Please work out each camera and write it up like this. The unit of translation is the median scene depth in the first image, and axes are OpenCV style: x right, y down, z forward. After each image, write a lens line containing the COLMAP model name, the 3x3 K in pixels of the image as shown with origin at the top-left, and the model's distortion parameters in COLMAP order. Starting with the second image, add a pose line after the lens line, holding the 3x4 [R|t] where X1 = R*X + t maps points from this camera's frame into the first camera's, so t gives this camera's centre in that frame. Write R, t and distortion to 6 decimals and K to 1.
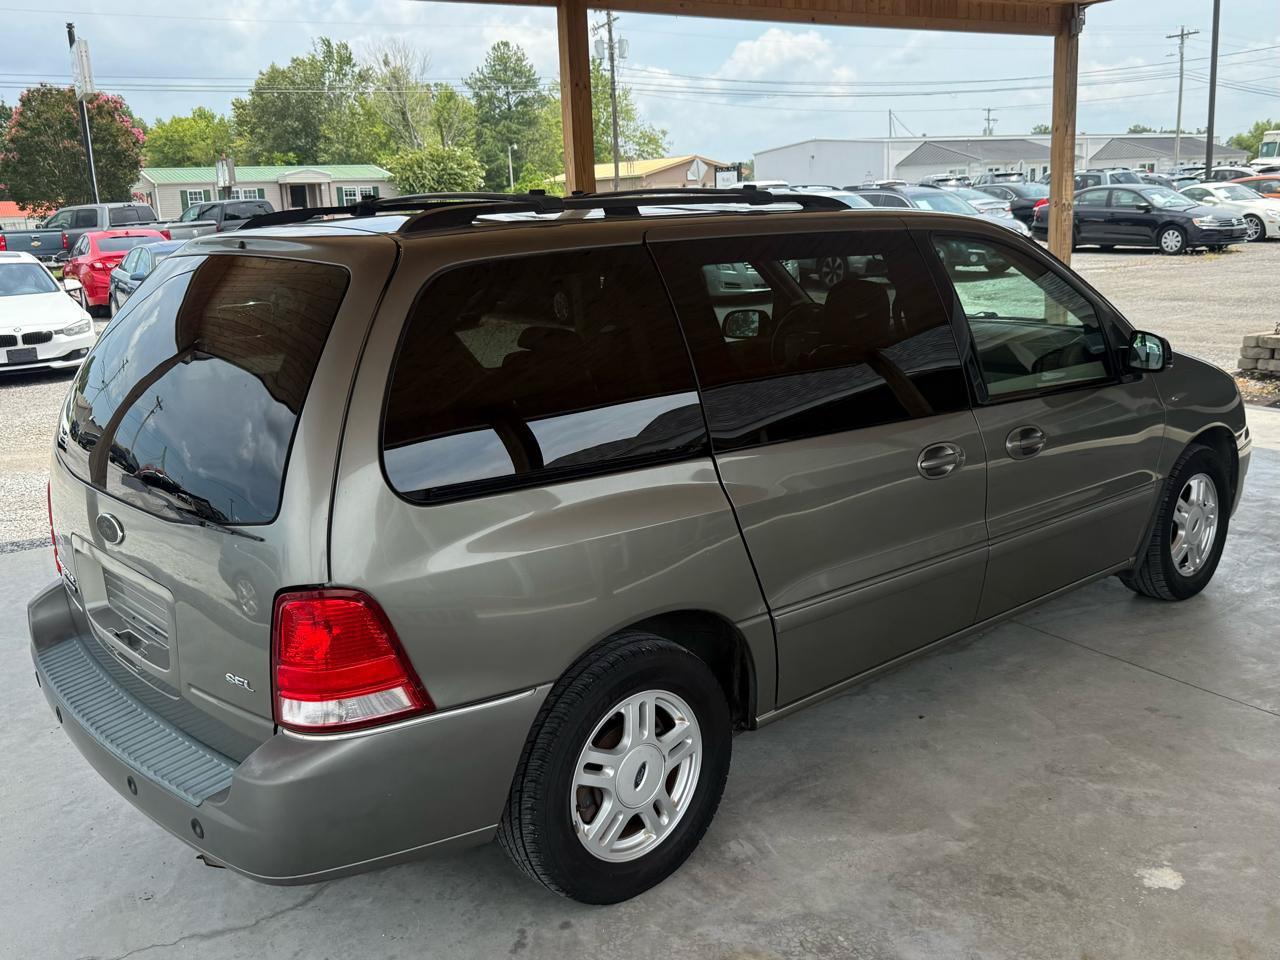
lens RADIAL K [[1187.9, 0, 729.0], [0, 1187.9, 468.7], [0, 0, 1]] dist [0.020499, 0.000000]
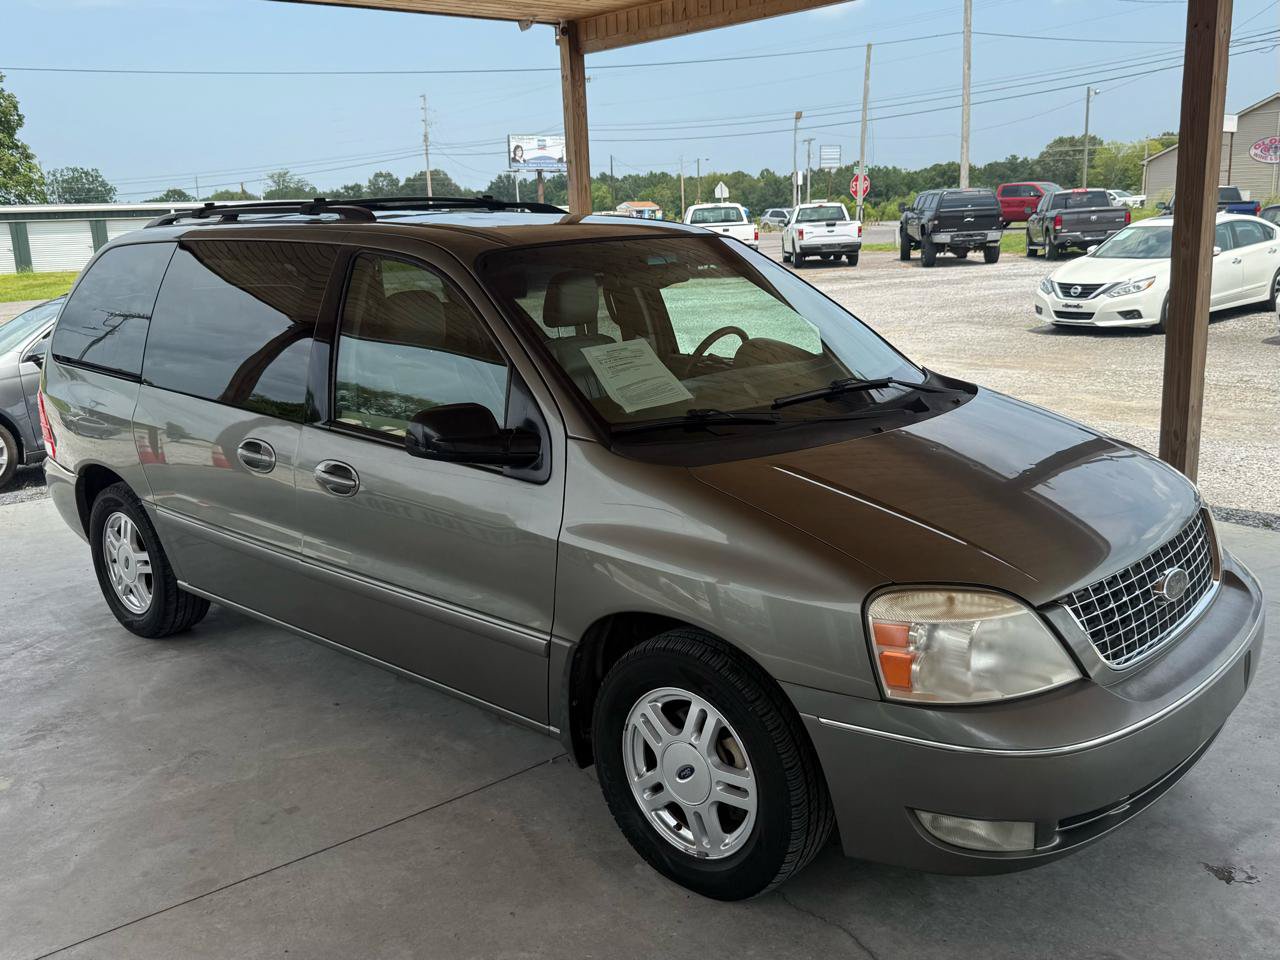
lens RADIAL K [[1187.9, 0, 668.5], [0, 1187.9, 523.1], [0, 0, 1]] dist [0.020499, 0.000000]
pose [[0.076188, 0.284493, -0.955646, 0.183245], [-0.193231, 0.944475, 0.265763, -0.045226], [0.978191, 0.164412, 0.126930, 0.178053]]
